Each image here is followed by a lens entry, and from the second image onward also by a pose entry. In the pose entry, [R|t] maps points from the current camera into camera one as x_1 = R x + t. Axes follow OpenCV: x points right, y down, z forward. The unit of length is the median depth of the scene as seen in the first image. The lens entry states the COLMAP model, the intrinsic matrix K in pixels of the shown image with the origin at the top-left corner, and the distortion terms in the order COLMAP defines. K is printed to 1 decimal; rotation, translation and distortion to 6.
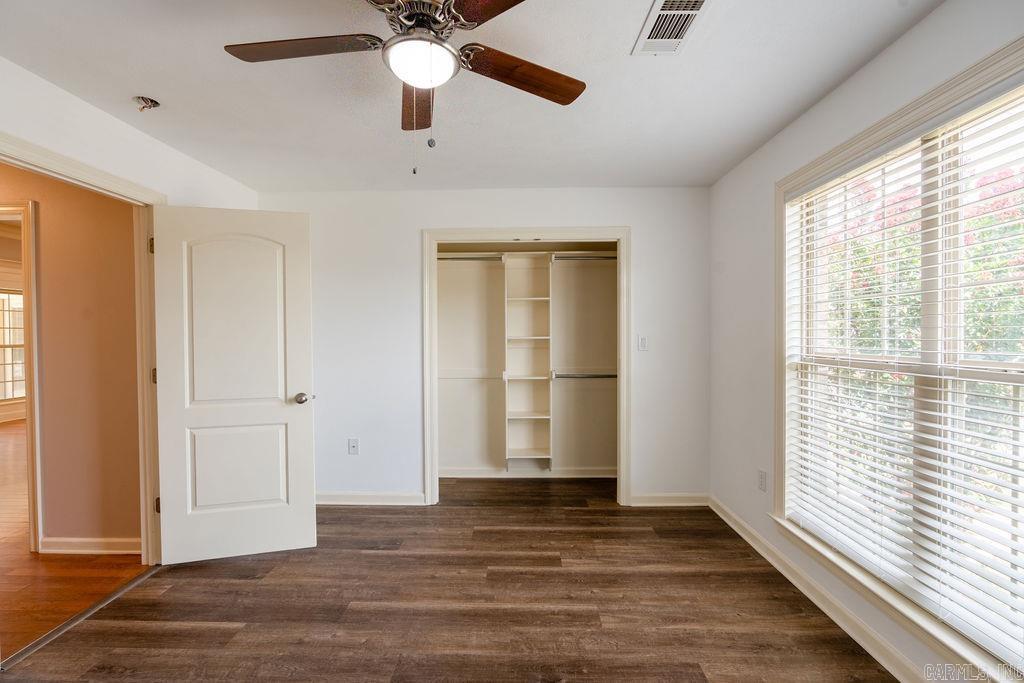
lens RADIAL K [[462.5, 0, 510.1], [0, 462.5, 341.6], [0, 0, 1]] dist [-0.003105, 0.000284]
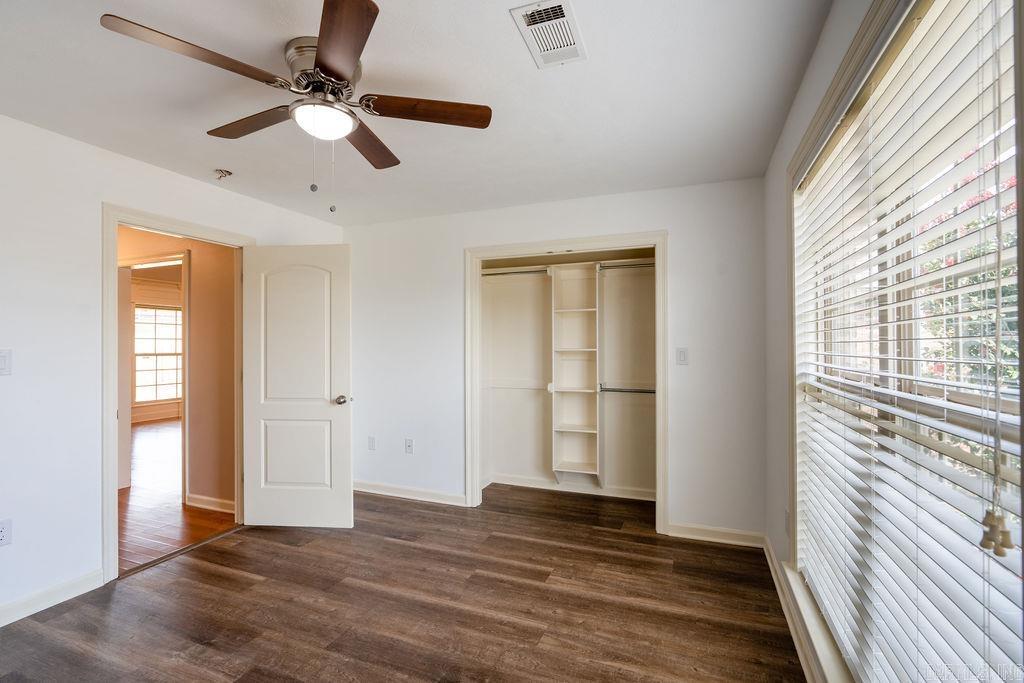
lens RADIAL K [[465.9, 0, 511.7], [0, 465.9, 341.1], [0, 0, 1]] dist [-0.002480, 0.000001]
pose [[0.936604, -0.000280, -0.350390, 0.360544], [-0.007614, 0.999747, -0.021151, -0.005731], [0.350307, 0.022478, 0.936365, 0.030121]]
